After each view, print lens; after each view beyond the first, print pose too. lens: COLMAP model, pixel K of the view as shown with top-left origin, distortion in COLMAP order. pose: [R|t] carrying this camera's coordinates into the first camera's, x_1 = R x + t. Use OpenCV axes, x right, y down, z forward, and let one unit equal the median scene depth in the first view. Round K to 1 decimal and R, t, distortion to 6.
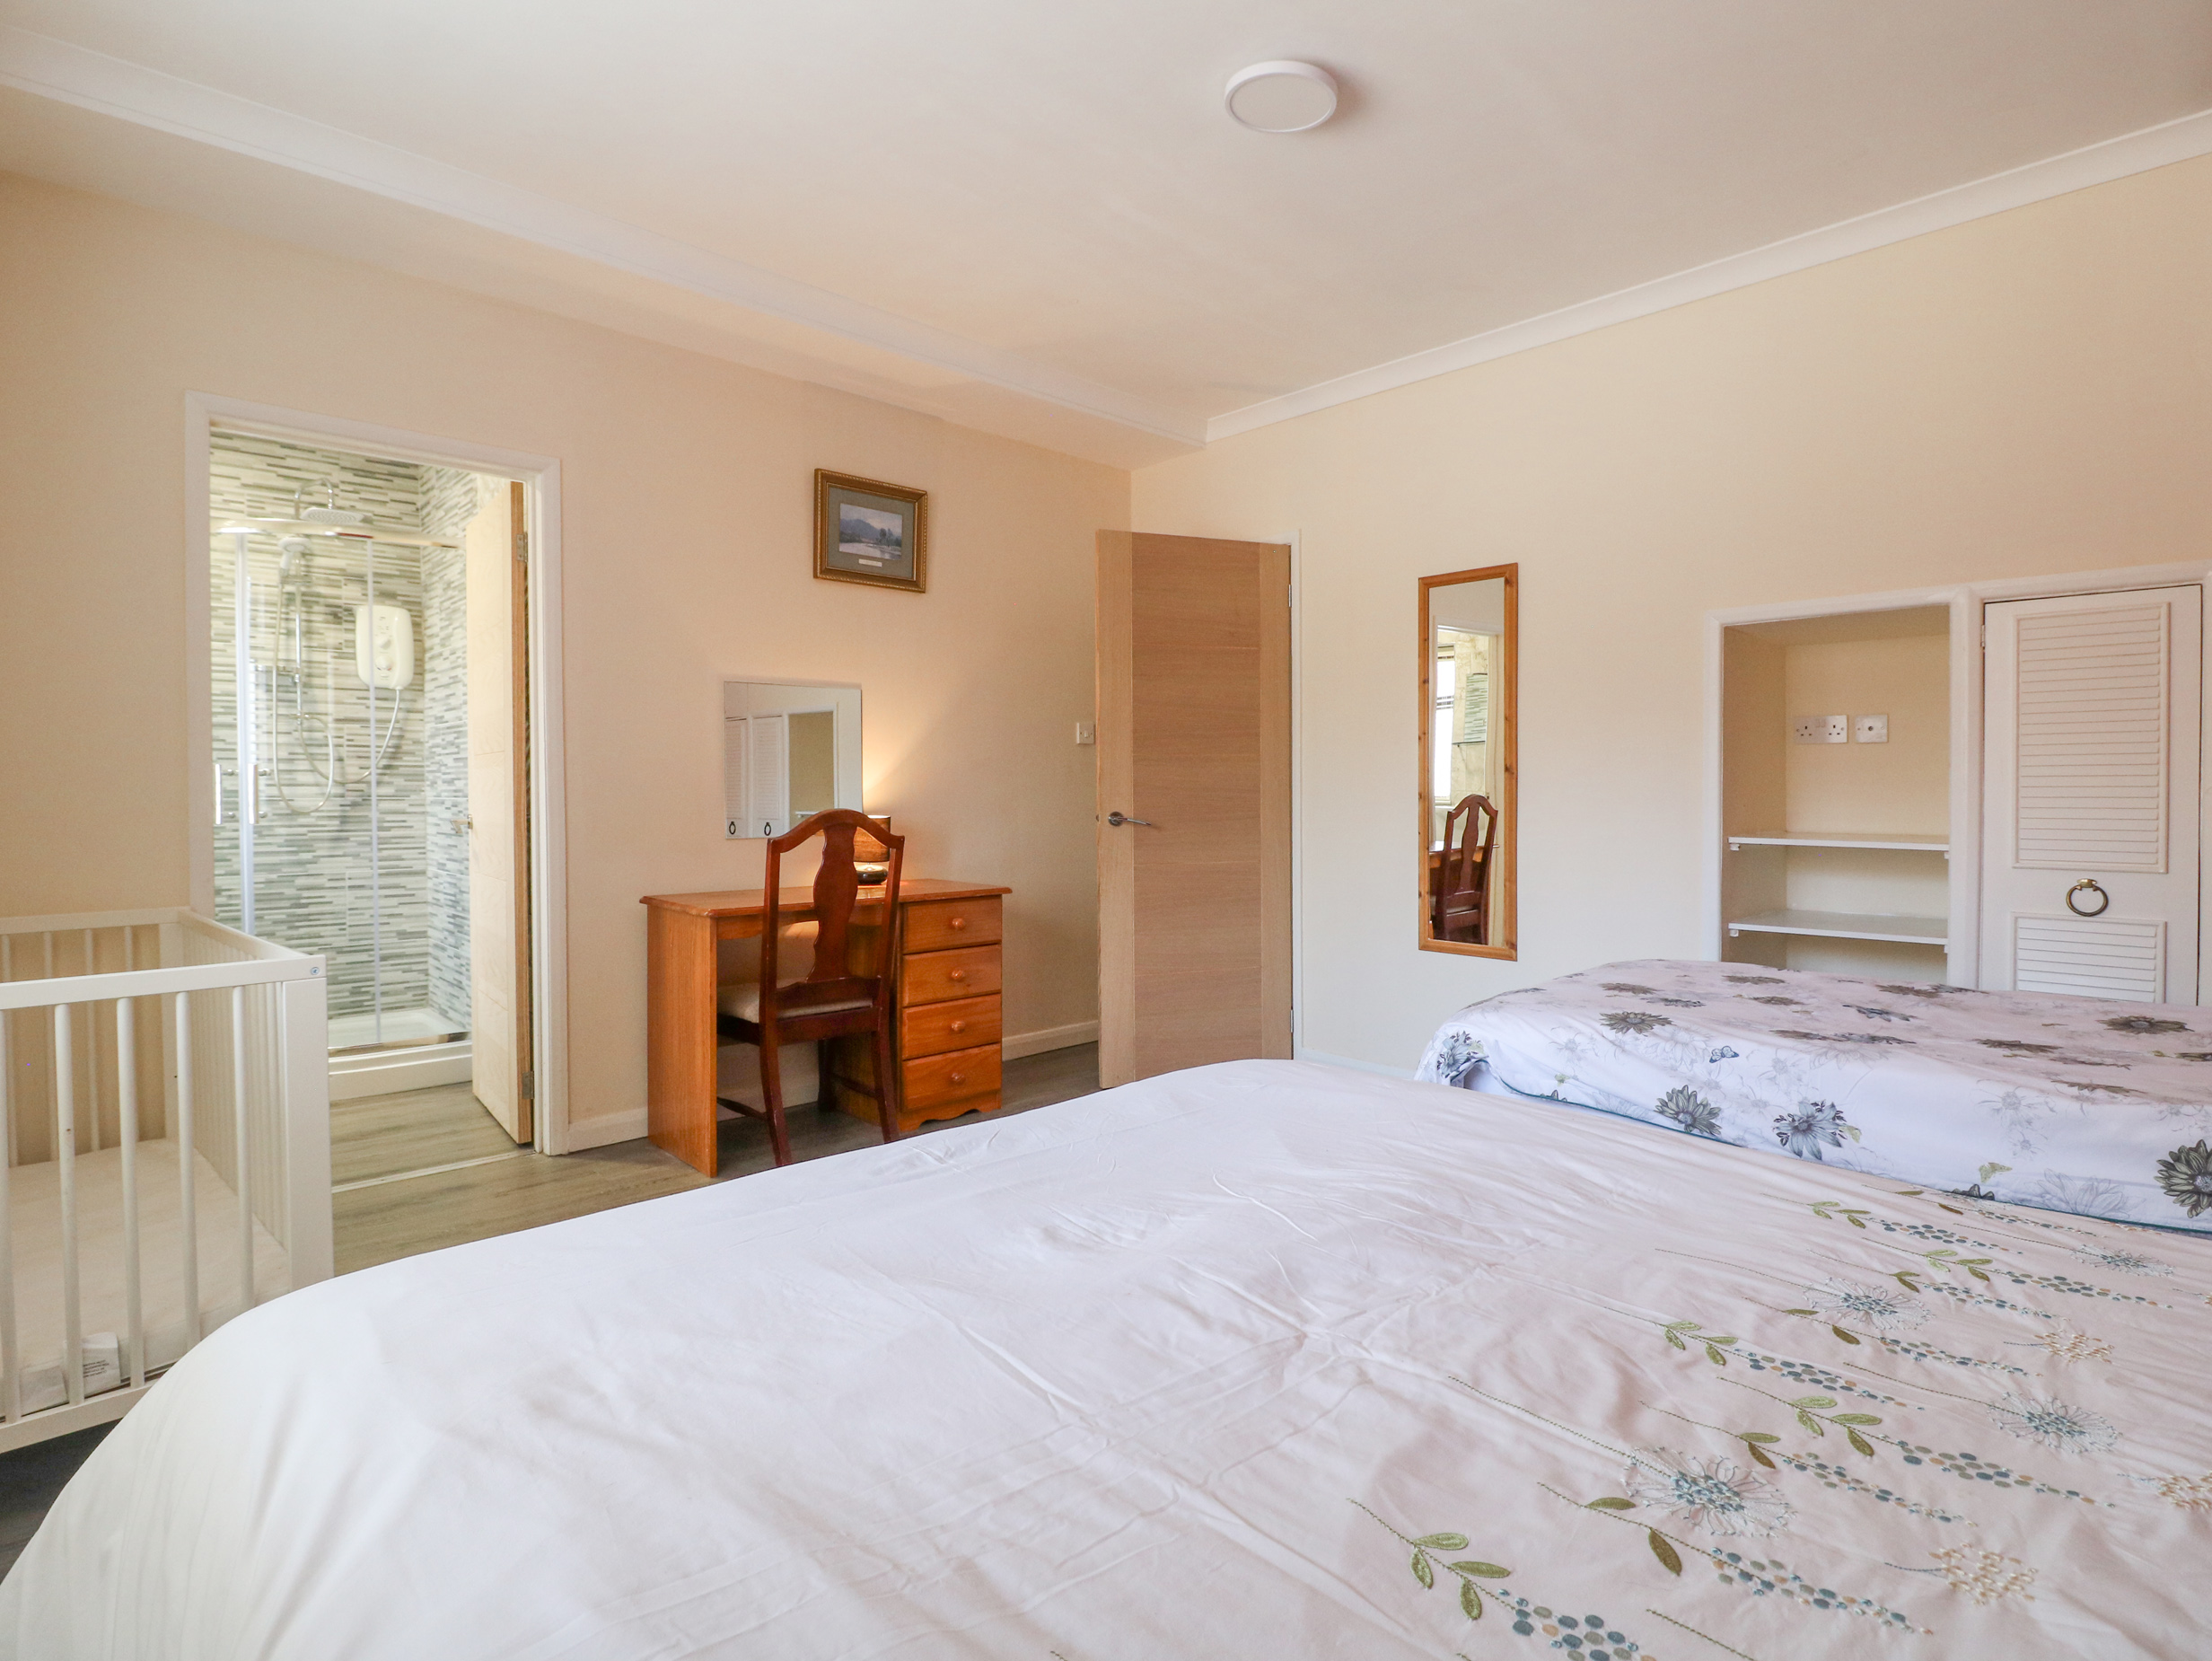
lens RADIAL K [[1187.0, 0, 1109.4], [0, 1187.0, 805.4], [0, 0, 1]] dist [-0.000878, -0.013255]
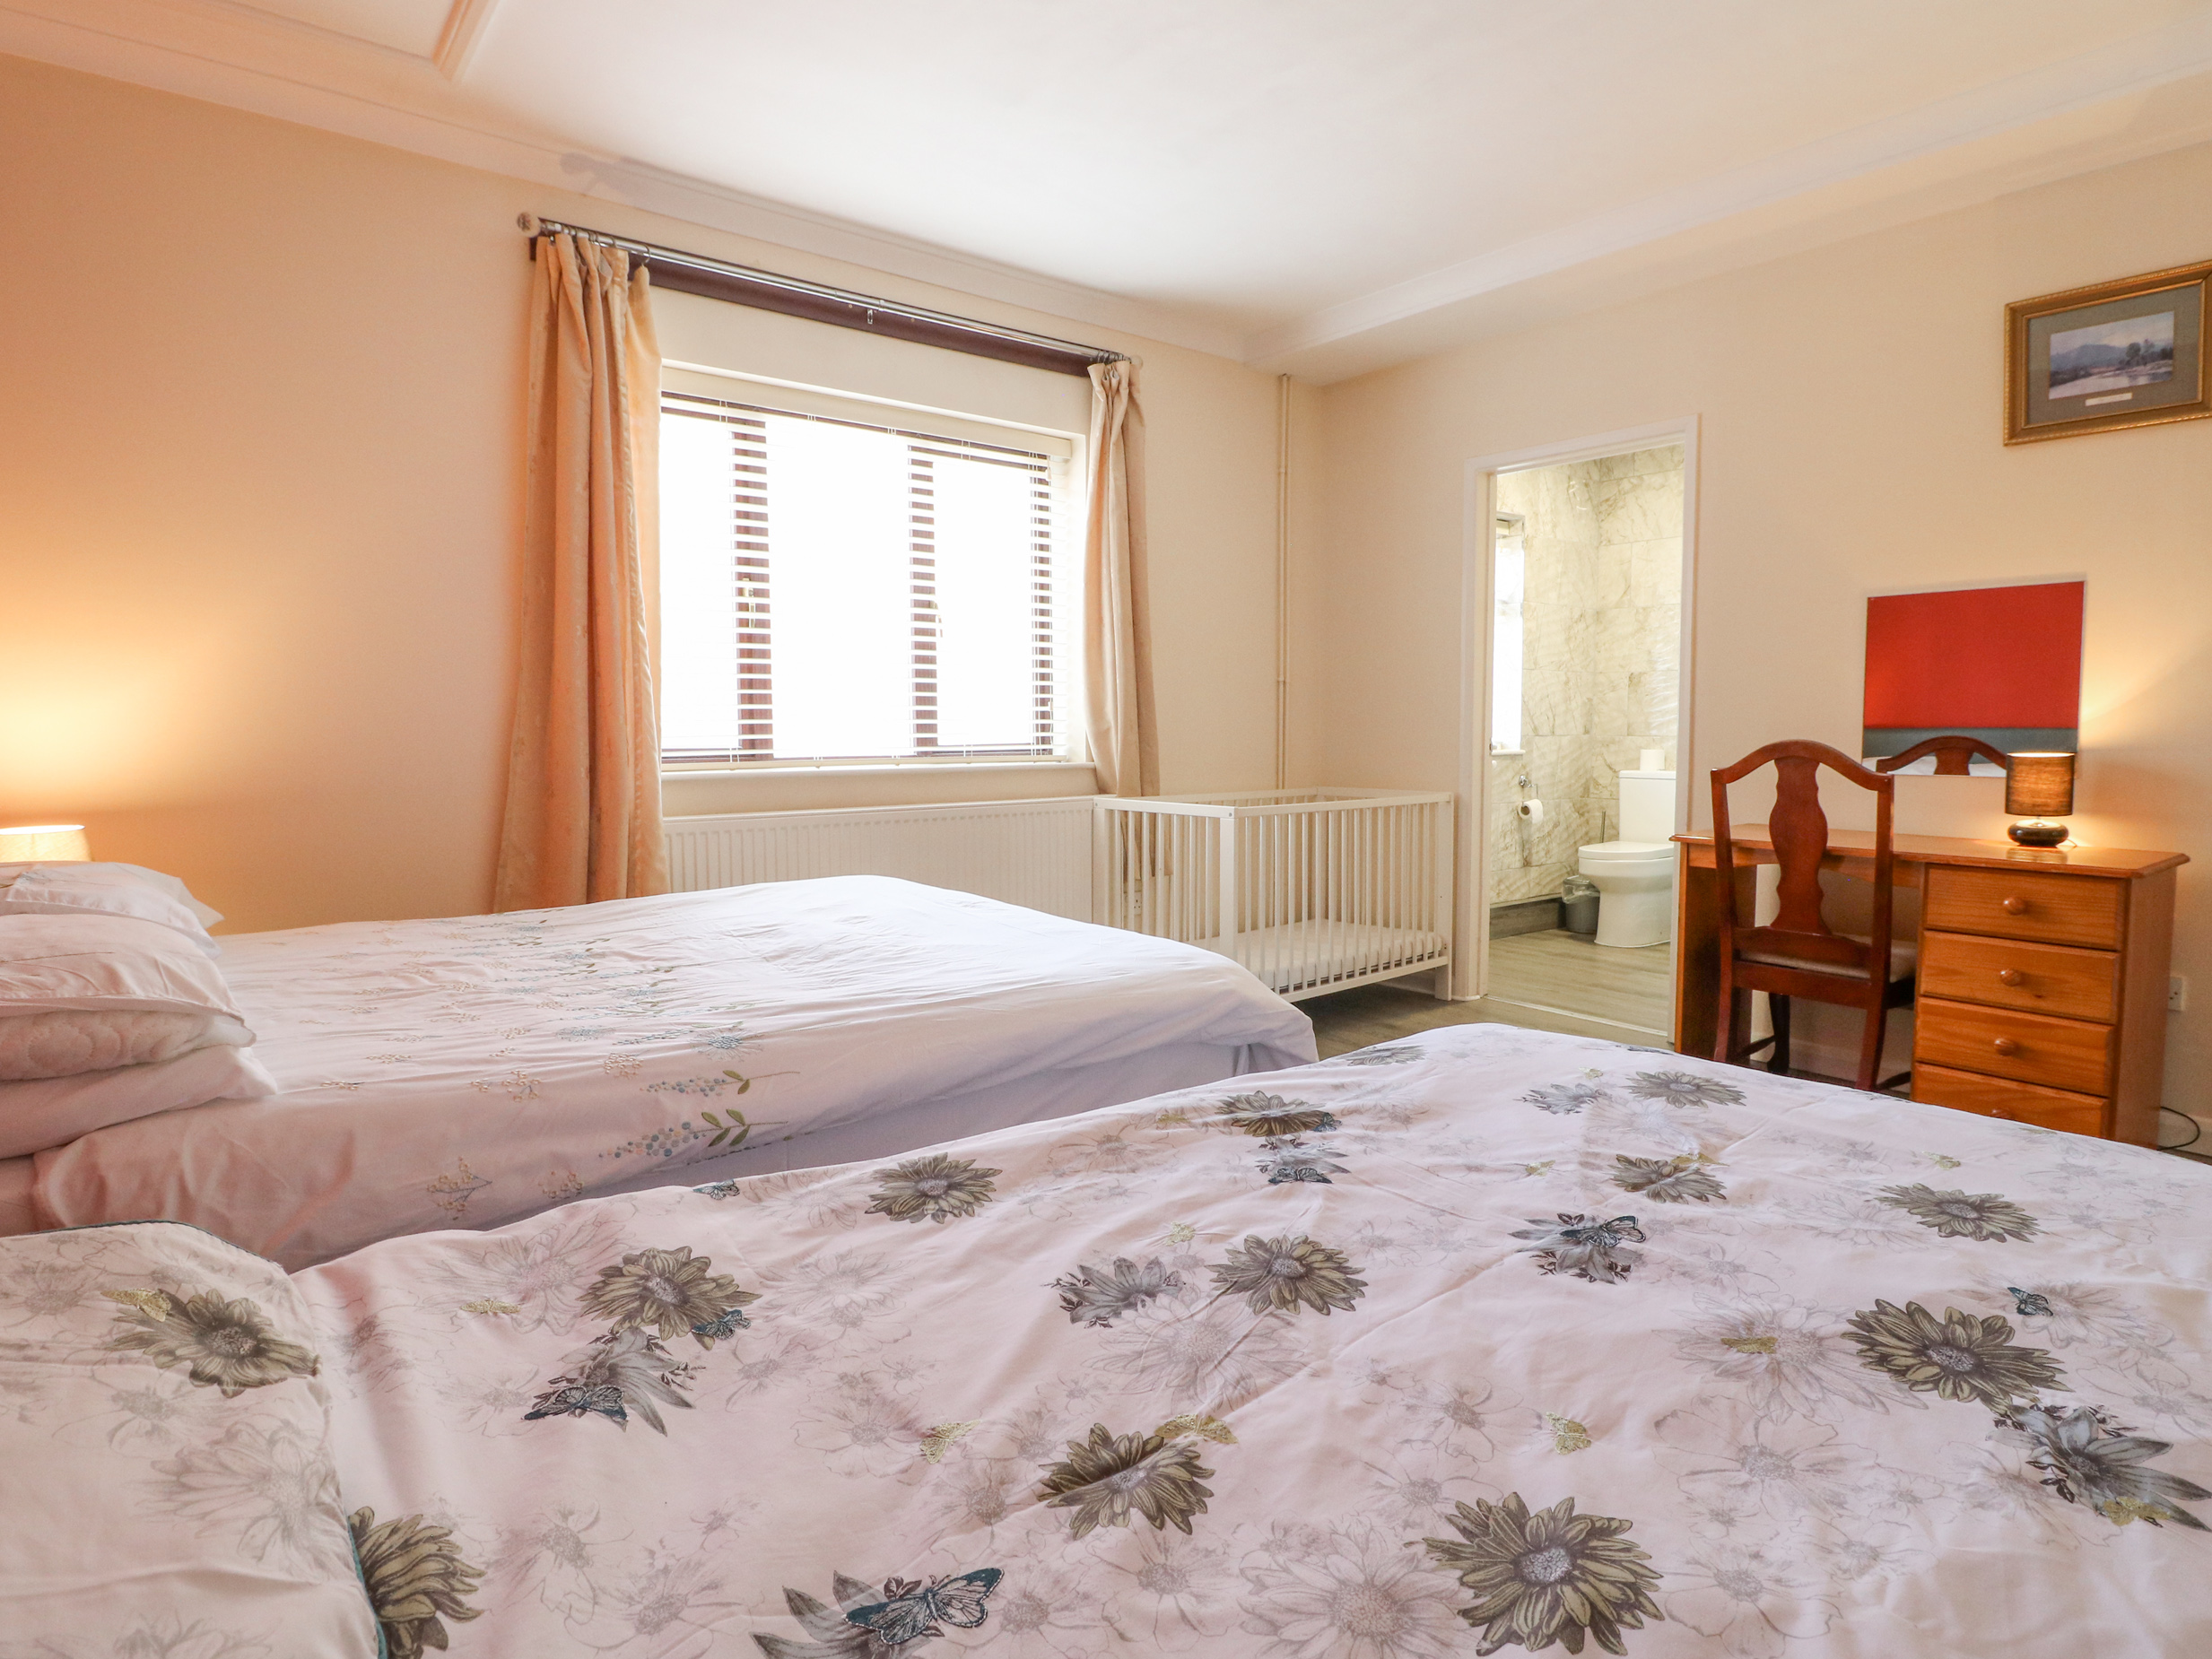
lens RADIAL K [[1186.7, 0, 1109.4], [0, 1186.7, 804.4], [0, 0, 1]] dist [-0.000878, -0.013255]
pose [[-0.122538, 0.080763, -0.989172, 0.627639], [-0.009628, 0.996540, 0.082557, -0.015569], [0.992417, 0.019641, -0.121337, 0.527836]]
